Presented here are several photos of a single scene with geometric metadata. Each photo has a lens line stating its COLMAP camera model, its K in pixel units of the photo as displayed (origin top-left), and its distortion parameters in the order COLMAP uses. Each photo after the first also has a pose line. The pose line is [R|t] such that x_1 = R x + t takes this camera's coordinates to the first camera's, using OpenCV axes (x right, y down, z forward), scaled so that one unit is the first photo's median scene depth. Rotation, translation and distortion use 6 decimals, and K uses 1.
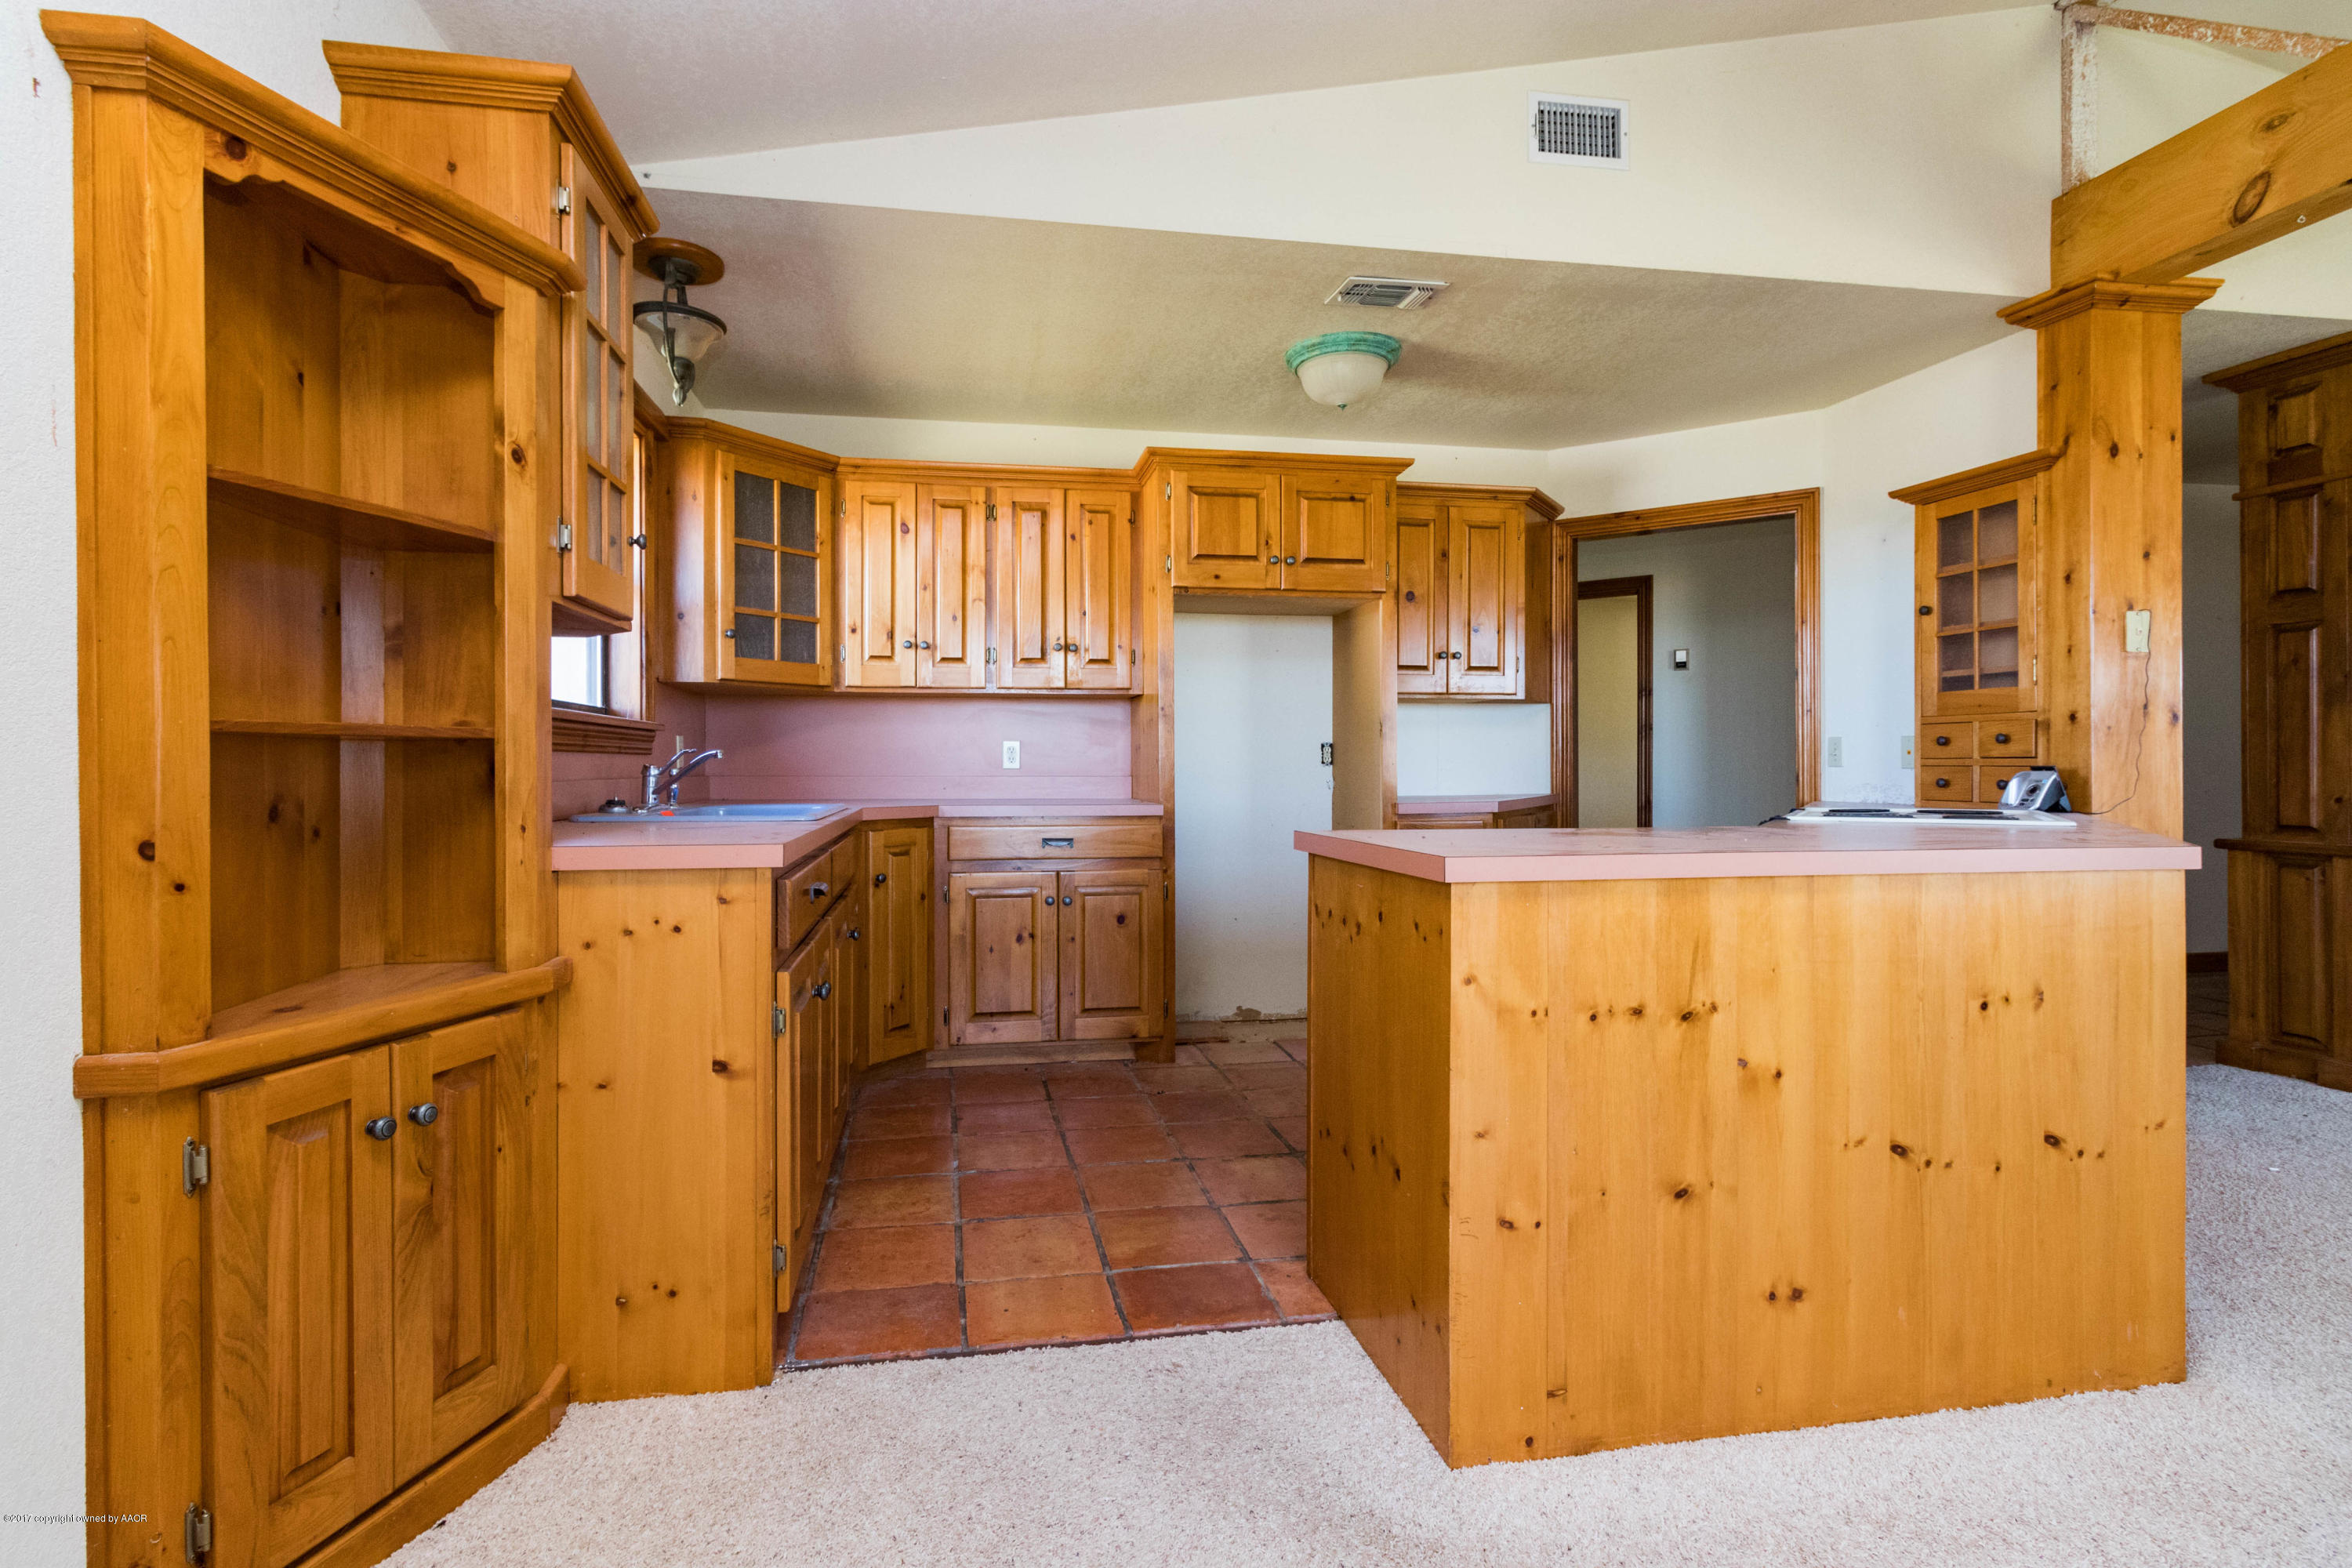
lens RADIAL K [[1113.3, 0, 1141.5], [0, 1113.3, 765.4], [0, 0, 1]] dist [-0.002593, -0.000335]
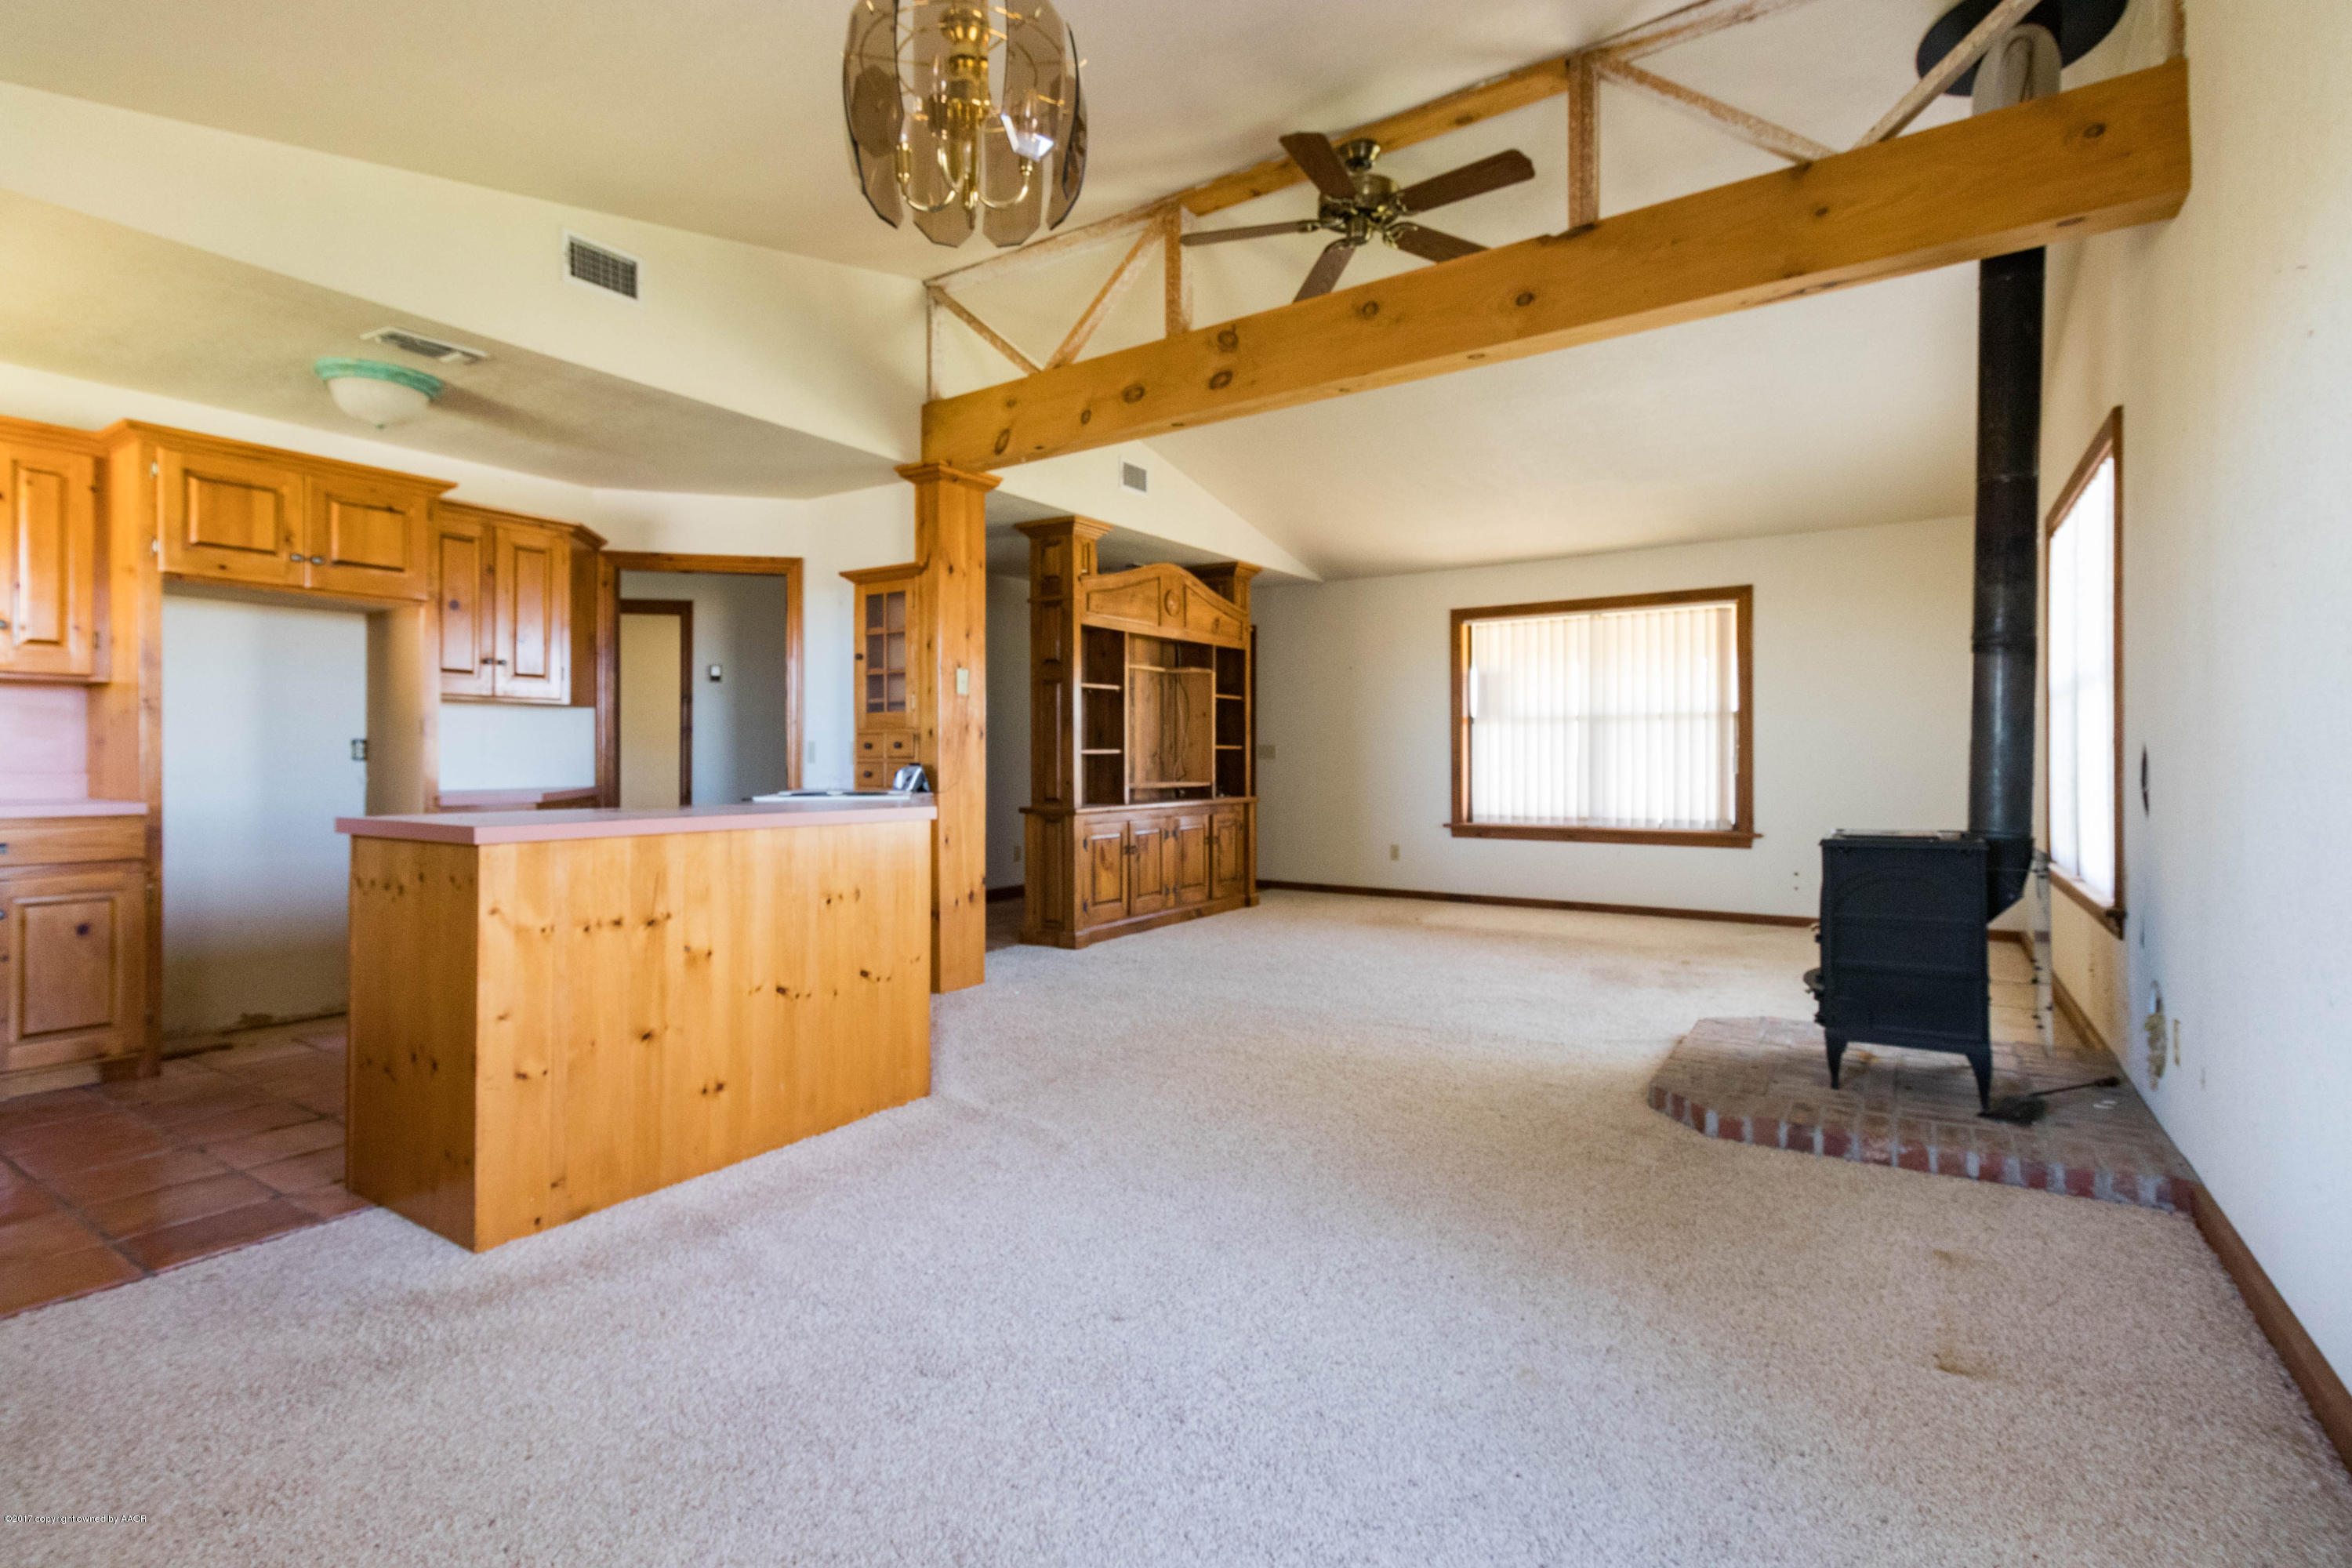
lens RADIAL K [[1083.9, 0, 1130.3], [0, 1083.9, 759.5], [0, 0, 1]] dist [0.014106, 0.000317]
pose [[0.704746, 0.003808, 0.709450, -0.064592], [-0.003099, 0.999993, -0.002289, -0.001790], [-0.709453, -0.000585, 0.704752, -0.295967]]
